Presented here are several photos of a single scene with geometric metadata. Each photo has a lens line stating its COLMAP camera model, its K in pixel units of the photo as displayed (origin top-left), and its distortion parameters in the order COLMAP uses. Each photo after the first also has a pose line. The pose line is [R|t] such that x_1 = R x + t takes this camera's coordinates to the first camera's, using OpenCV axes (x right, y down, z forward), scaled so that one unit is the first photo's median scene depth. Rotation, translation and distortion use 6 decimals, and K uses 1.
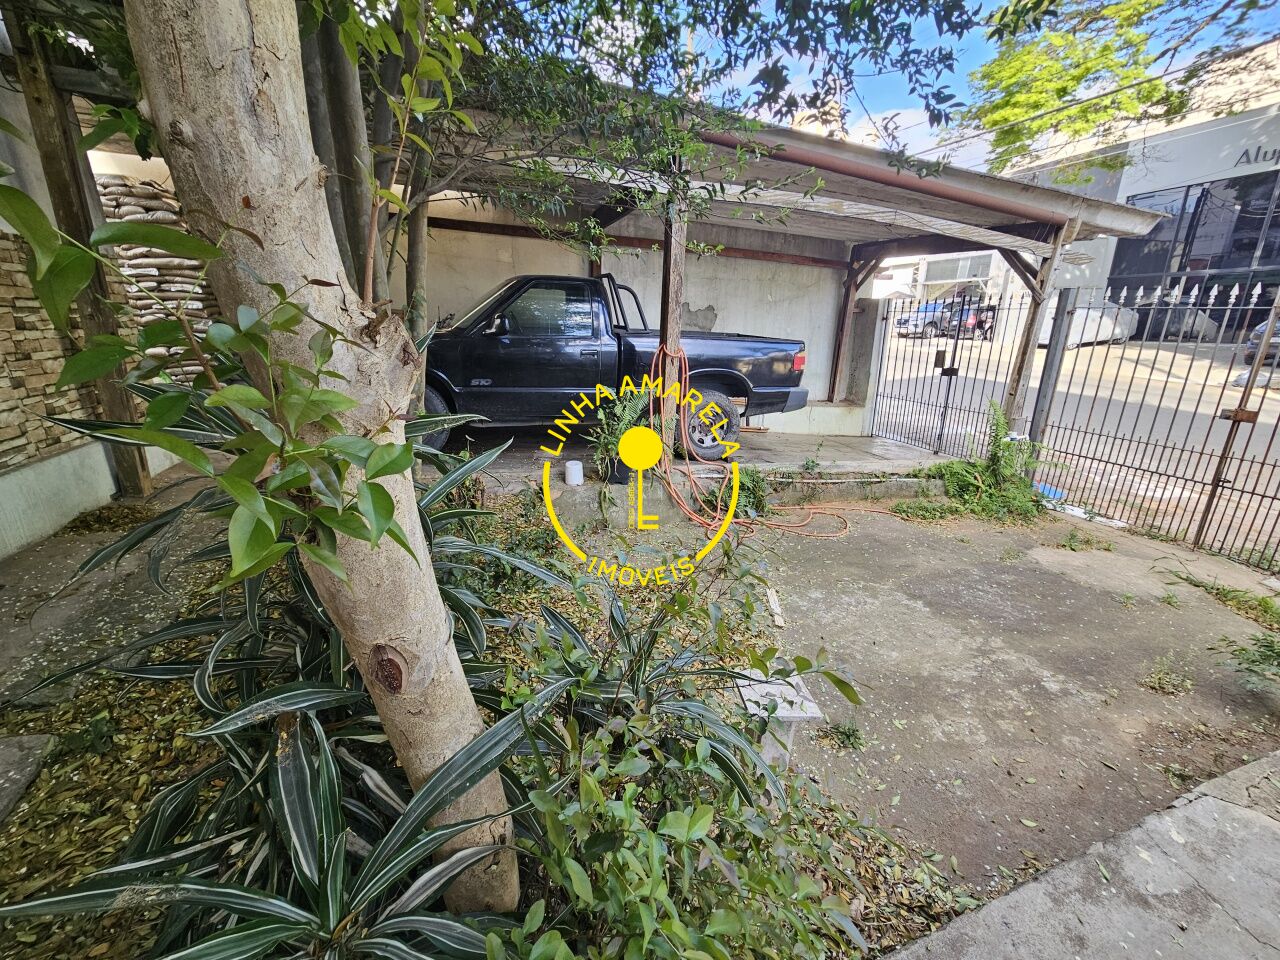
lens RADIAL K [[526.9, 0, 645.2], [0, 526.9, 483.6], [0, 0, 1]] dist [0.001026, 0.000999]
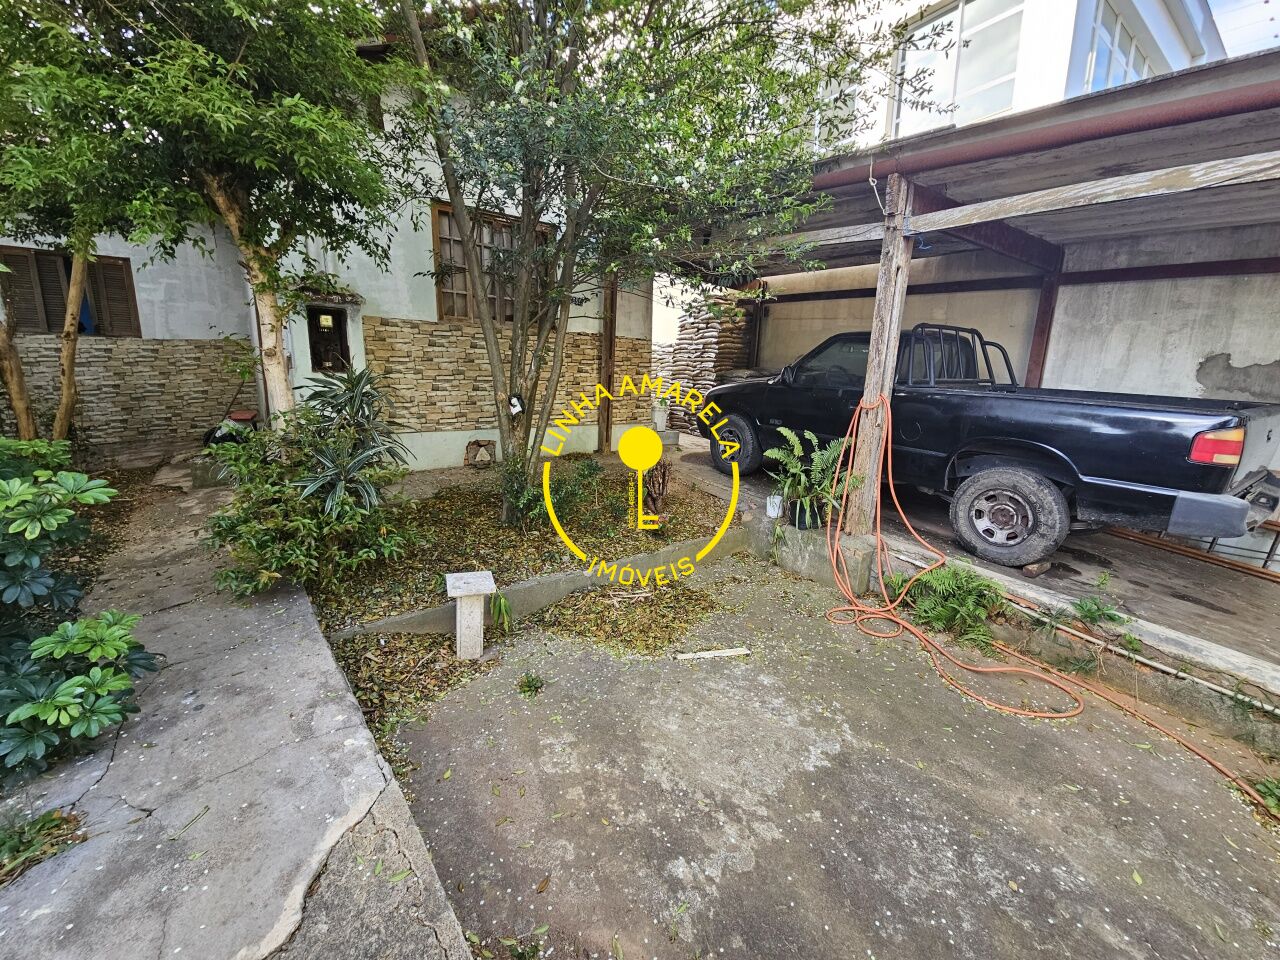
lens RADIAL K [[511.2, 0, 640.0], [0, 511.2, 480.0], [0, 0, 1]] dist [-0.000683, 0.000030]
pose [[0.318590, 0.195095, -0.927598, 0.611487], [-0.299897, 0.949067, 0.096609, -0.073866], [0.899201, 0.247406, 0.360872, 0.276778]]
